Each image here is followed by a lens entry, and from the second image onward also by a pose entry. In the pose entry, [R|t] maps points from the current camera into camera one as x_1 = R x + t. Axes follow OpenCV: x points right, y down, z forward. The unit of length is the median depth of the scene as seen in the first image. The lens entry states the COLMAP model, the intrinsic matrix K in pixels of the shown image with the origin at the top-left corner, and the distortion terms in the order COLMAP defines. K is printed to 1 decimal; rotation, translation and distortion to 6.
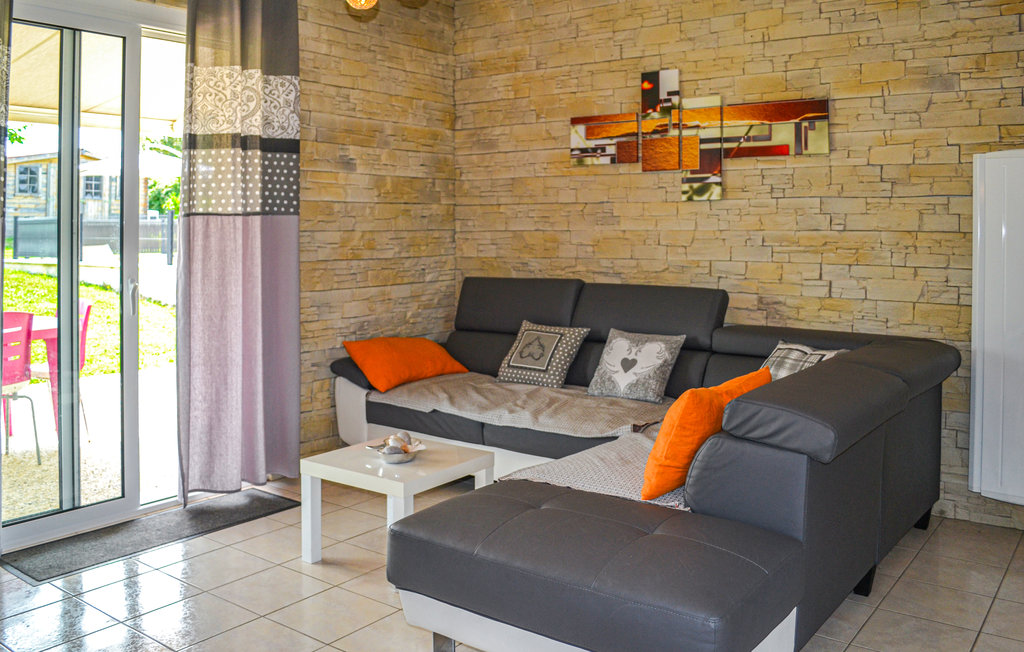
lens RADIAL K [[880.4, 0, 515.9], [0, 880.4, 213.1], [0, 0, 1]] dist [-0.104120, -0.004346]
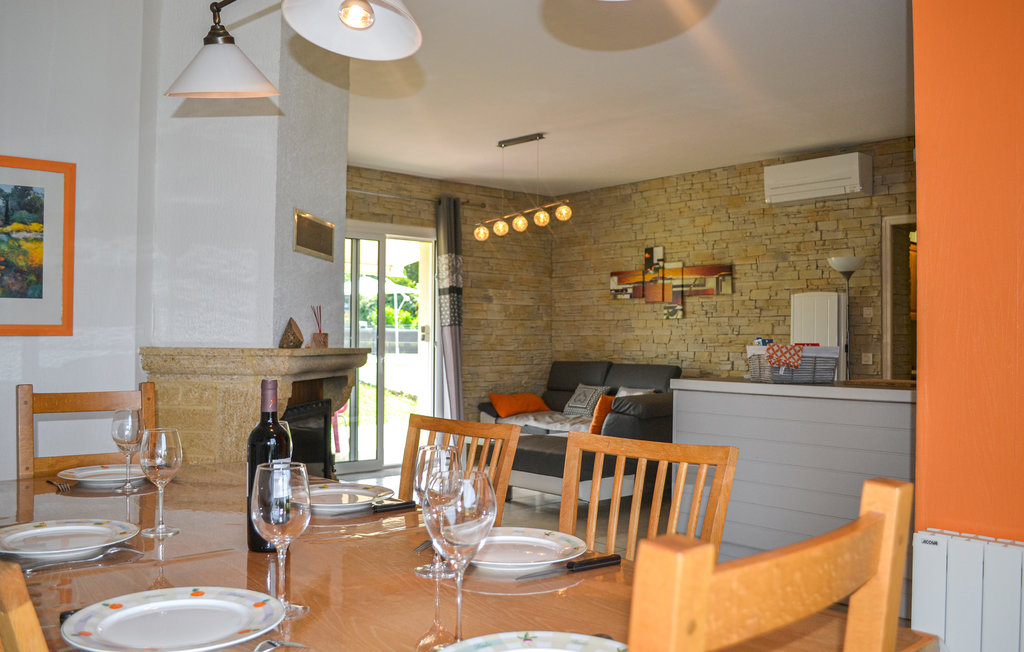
lens RADIAL K [[887.0, 0, 510.5], [0, 887.0, 256.5], [0, 0, 1]] dist [-0.207033, -0.002576]
pose [[0.976984, -0.012985, -0.212919, 0.267584], [-0.003471, 0.997045, -0.076735, -0.001535], [0.213287, 0.075708, 0.974052, -0.868269]]
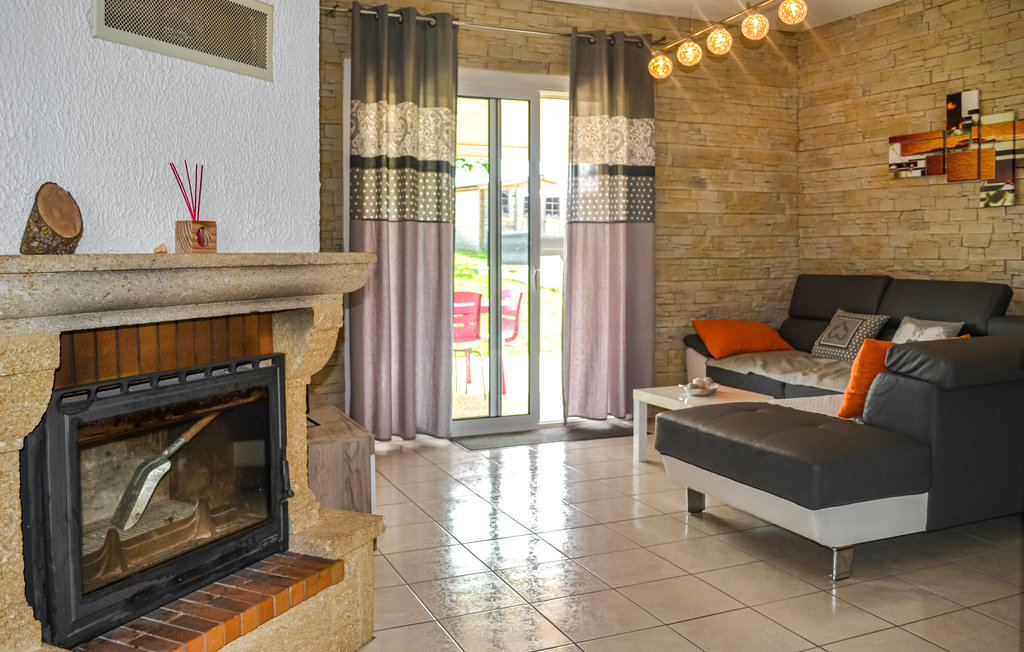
lens RADIAL K [[897.0, 0, 507.0], [0, 897.0, 247.3], [0, 0, 1]] dist [-0.071362, -0.007355]
pose [[0.867869, 0.001764, -0.496791, 0.220148], [0.006263, 0.999875, 0.014492, 0.017357], [0.496754, -0.015689, 0.867749, -0.279619]]
